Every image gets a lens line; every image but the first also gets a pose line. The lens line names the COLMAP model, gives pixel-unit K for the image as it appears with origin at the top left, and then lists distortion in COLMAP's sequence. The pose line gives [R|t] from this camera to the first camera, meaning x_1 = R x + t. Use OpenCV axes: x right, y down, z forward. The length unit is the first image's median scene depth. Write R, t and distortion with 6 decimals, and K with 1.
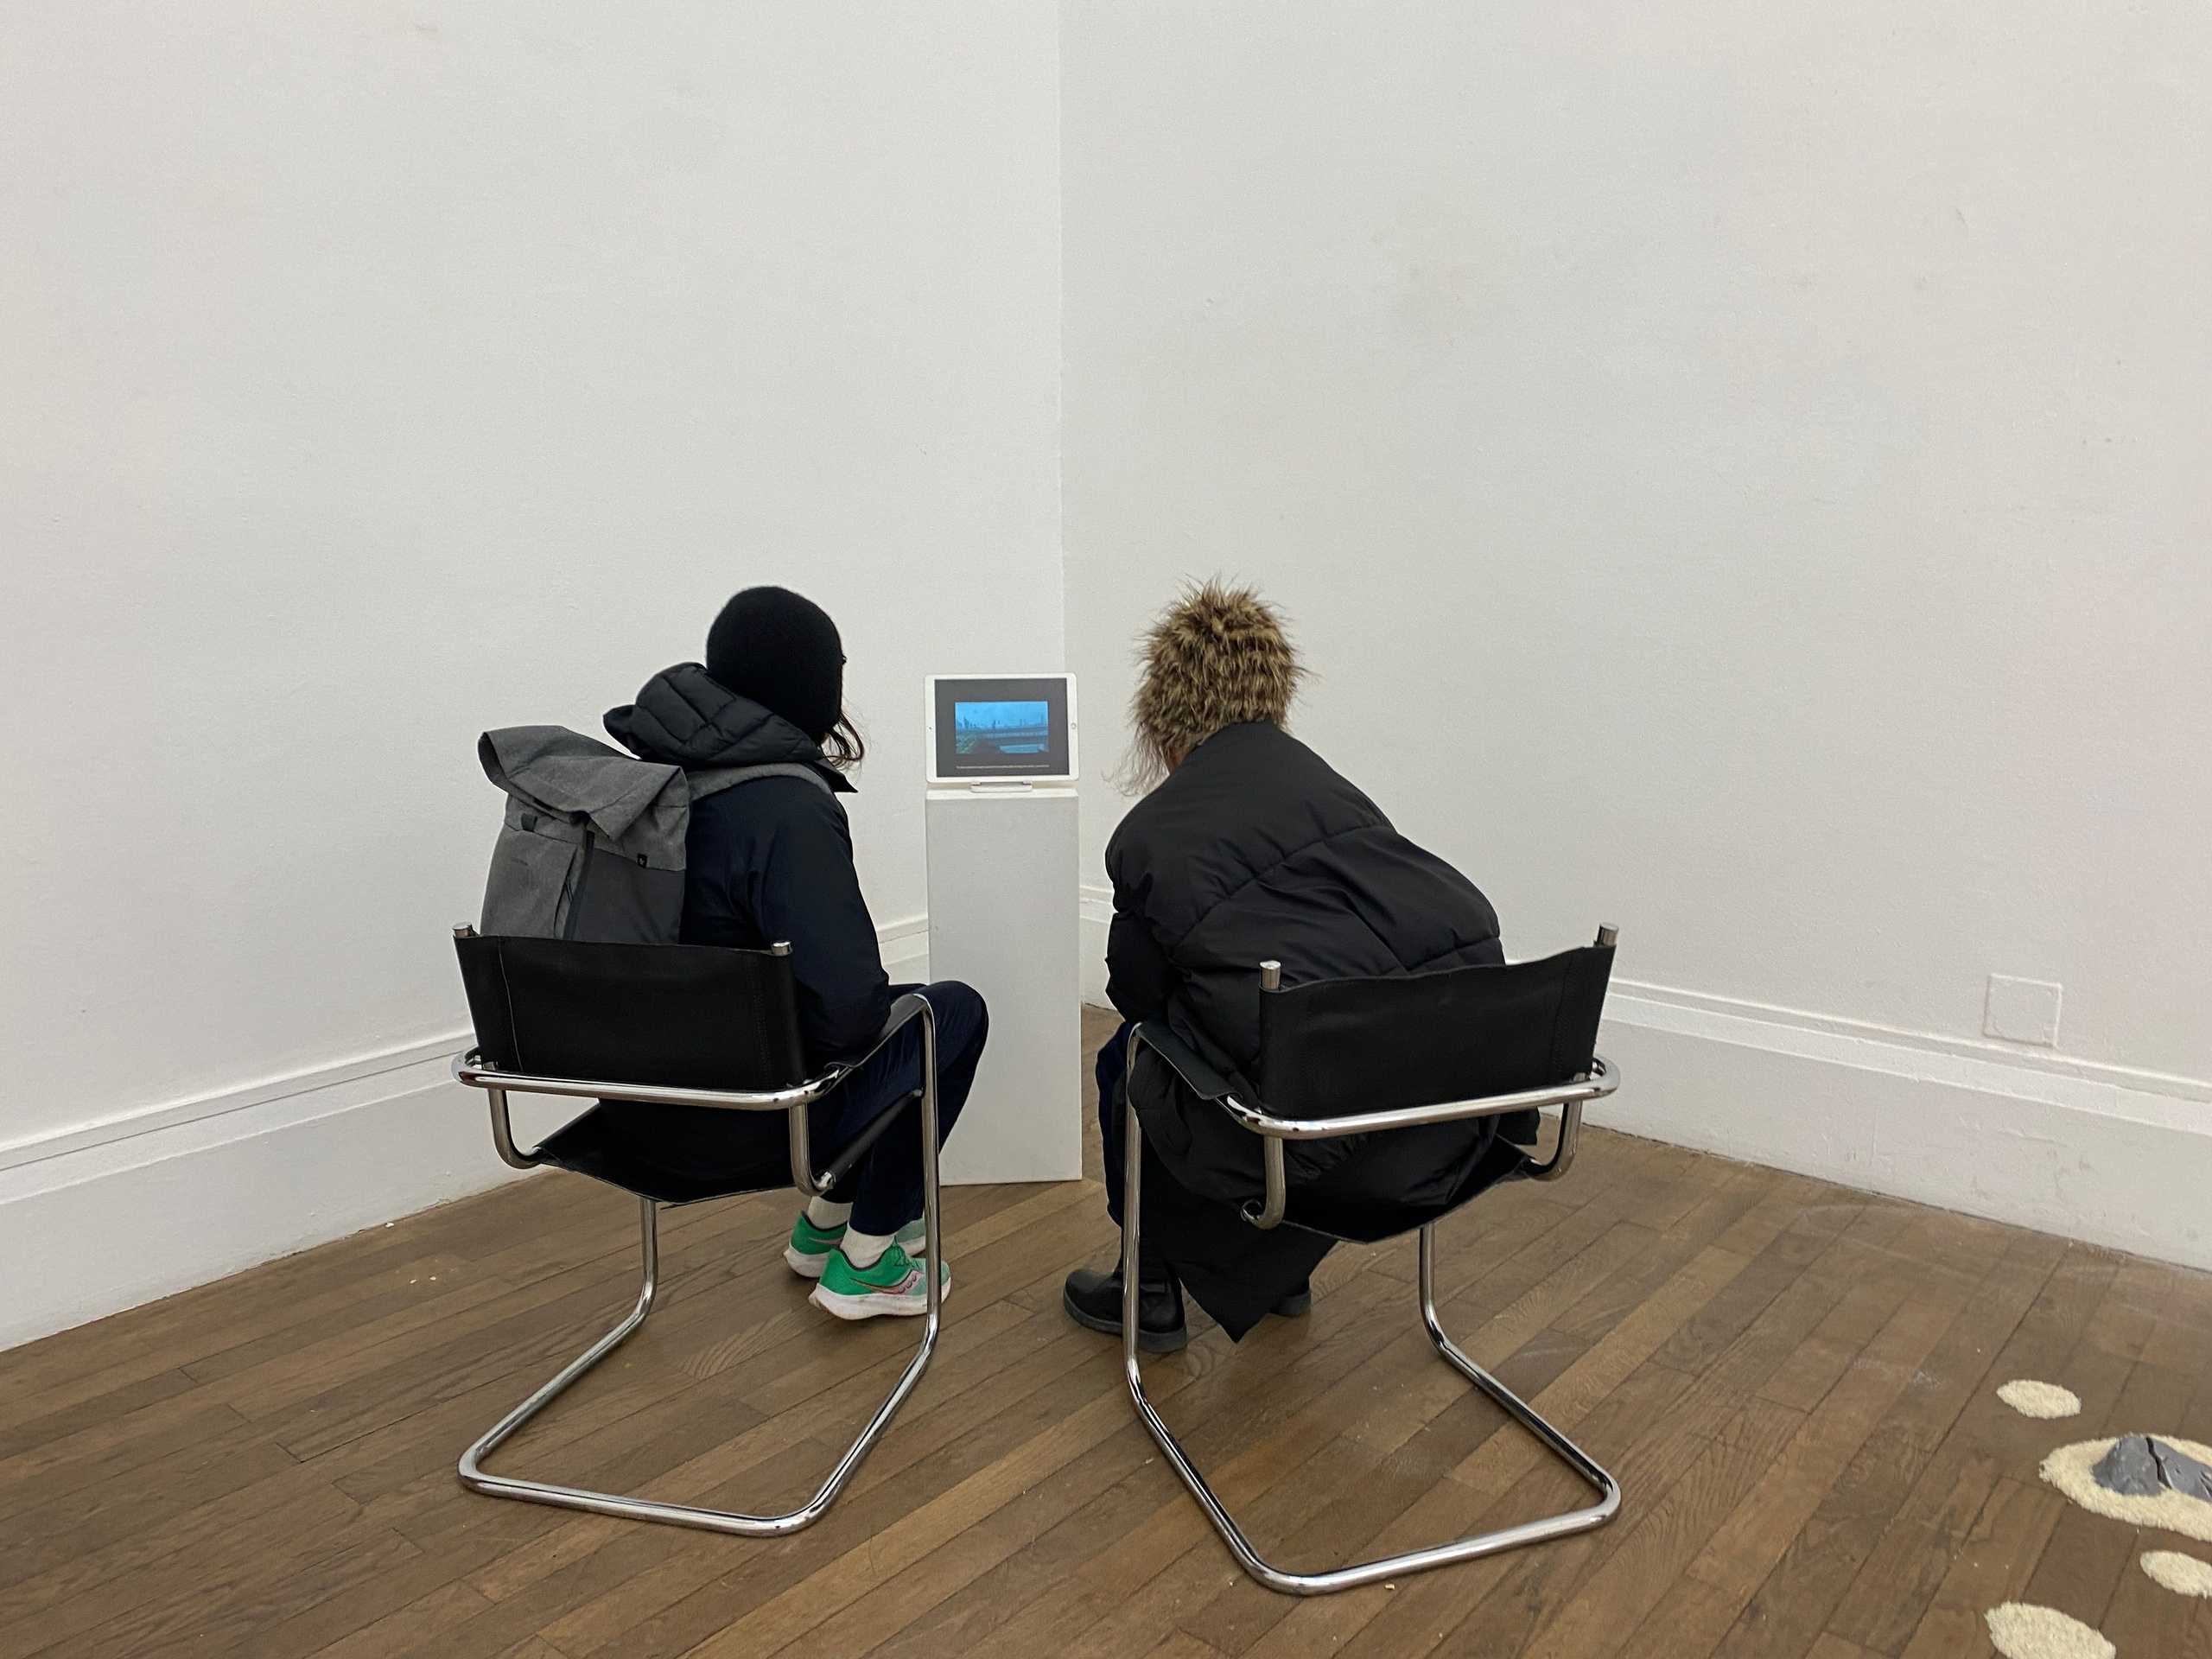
lens RADIAL K [[1656.3, 0, 1101.7], [0, 1656.3, 872.5], [0, 0, 1]] dist [0.017386, 0.004639]
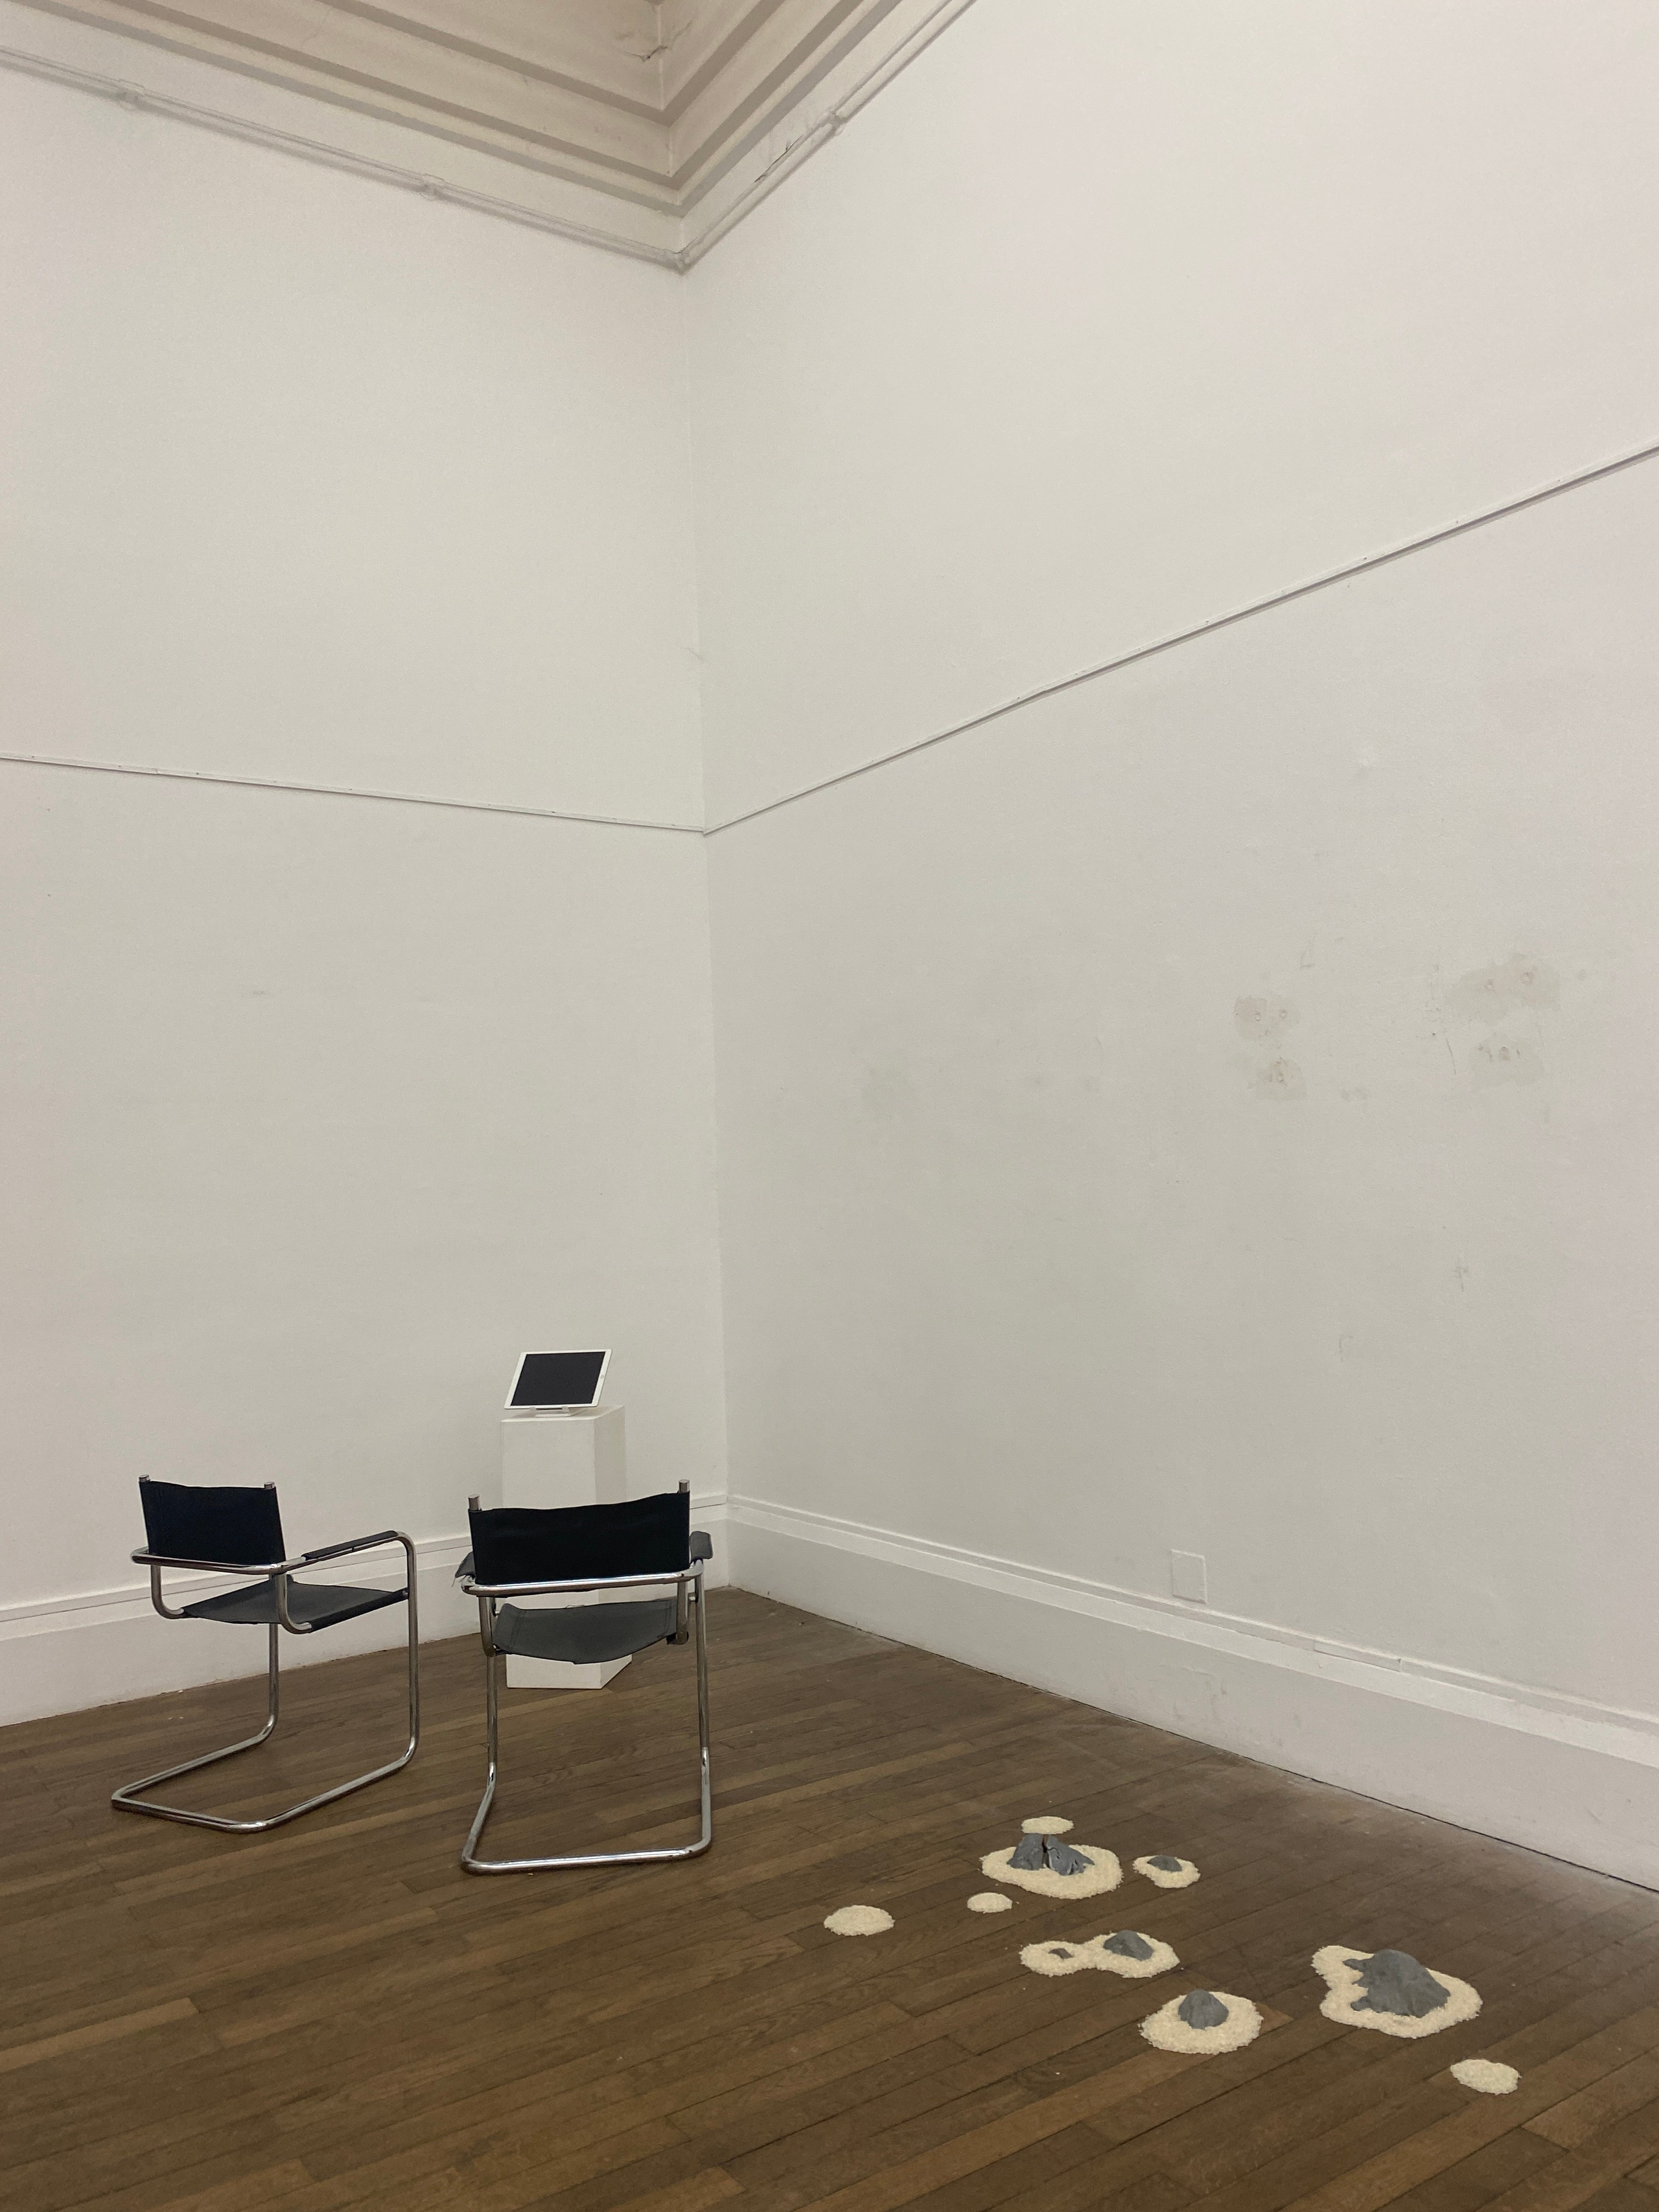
lens RADIAL K [[1656.2, 0, 829.5], [0, 1656.2, 1106.0], [0, 0, 1]] dist [0.017386, 0.004639]
pose [[0.963648, -0.045050, -0.263351, 0.694590], [-0.023292, 0.967764, -0.250780, 0.061485], [0.266160, 0.247798, 0.931534, -0.518974]]
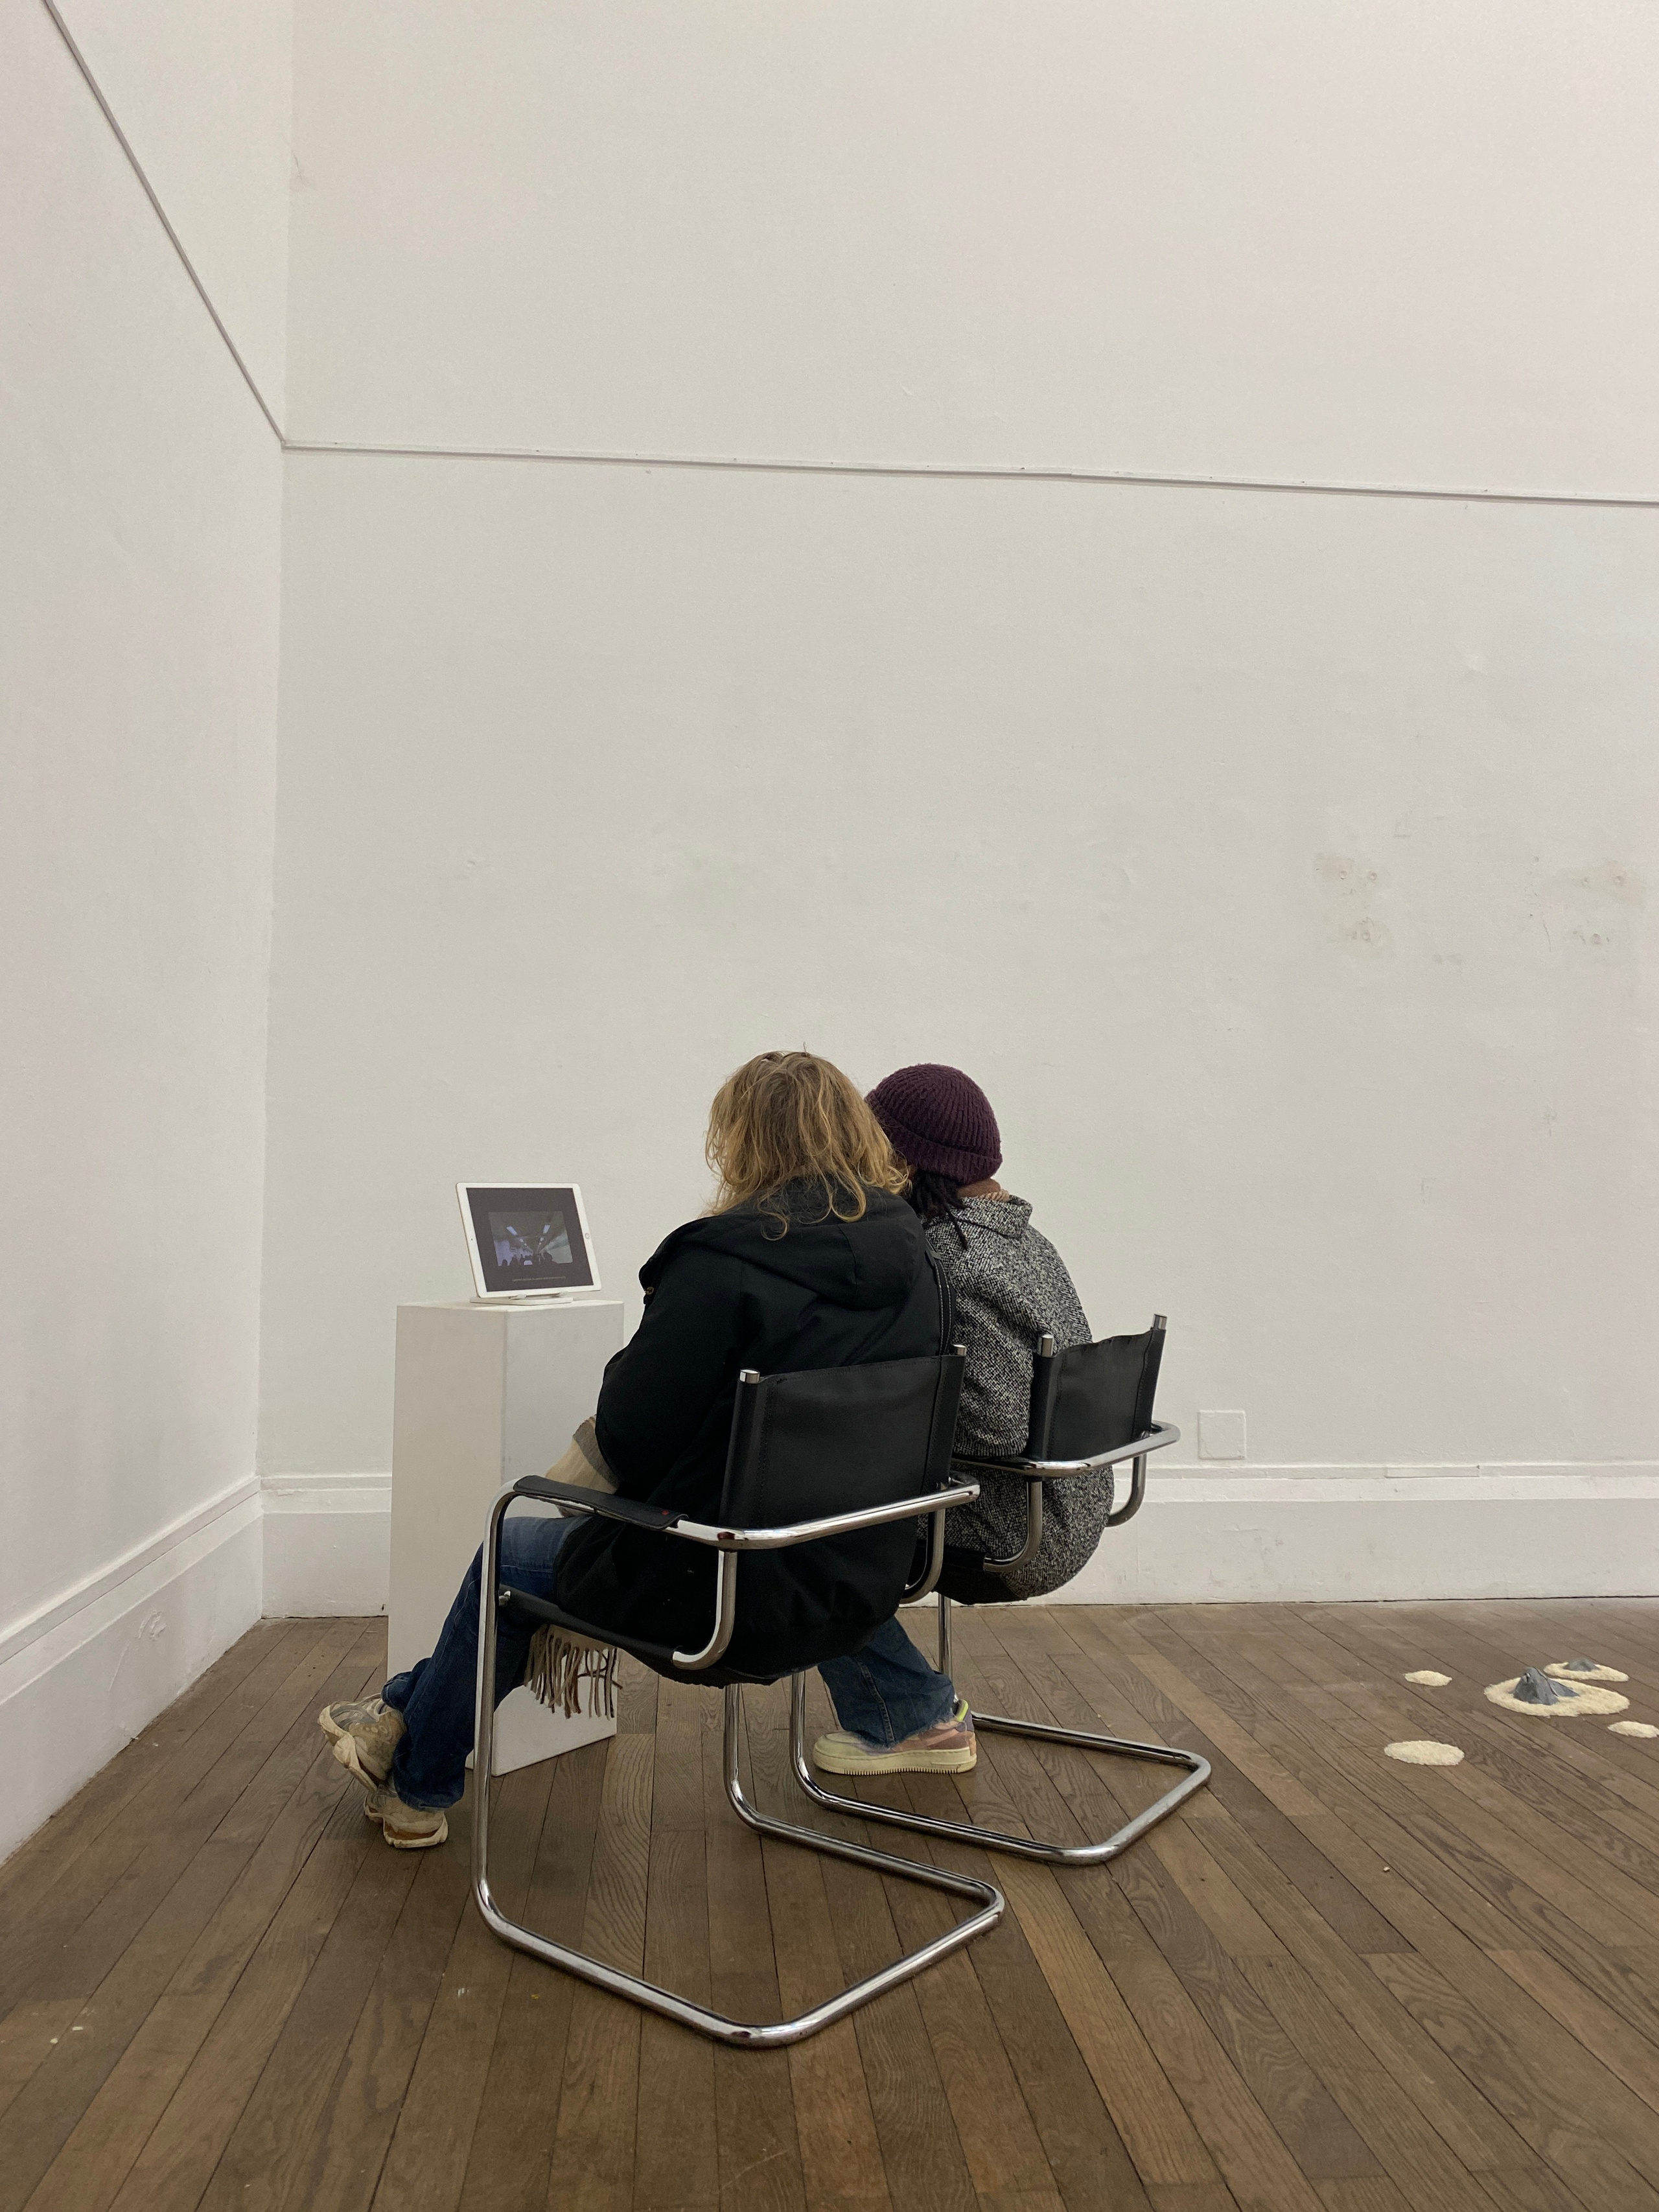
lens RADIAL K [[1680.9, 0, 829.5], [0, 1680.9, 1106.0], [0, 0, 1]] dist [0.034742, -0.000623]
pose [[0.706063, 0.053764, 0.706105, -0.704454], [0.135930, 0.968282, -0.209649, 0.072984], [-0.694981, 0.244006, 0.676360, 0.244830]]
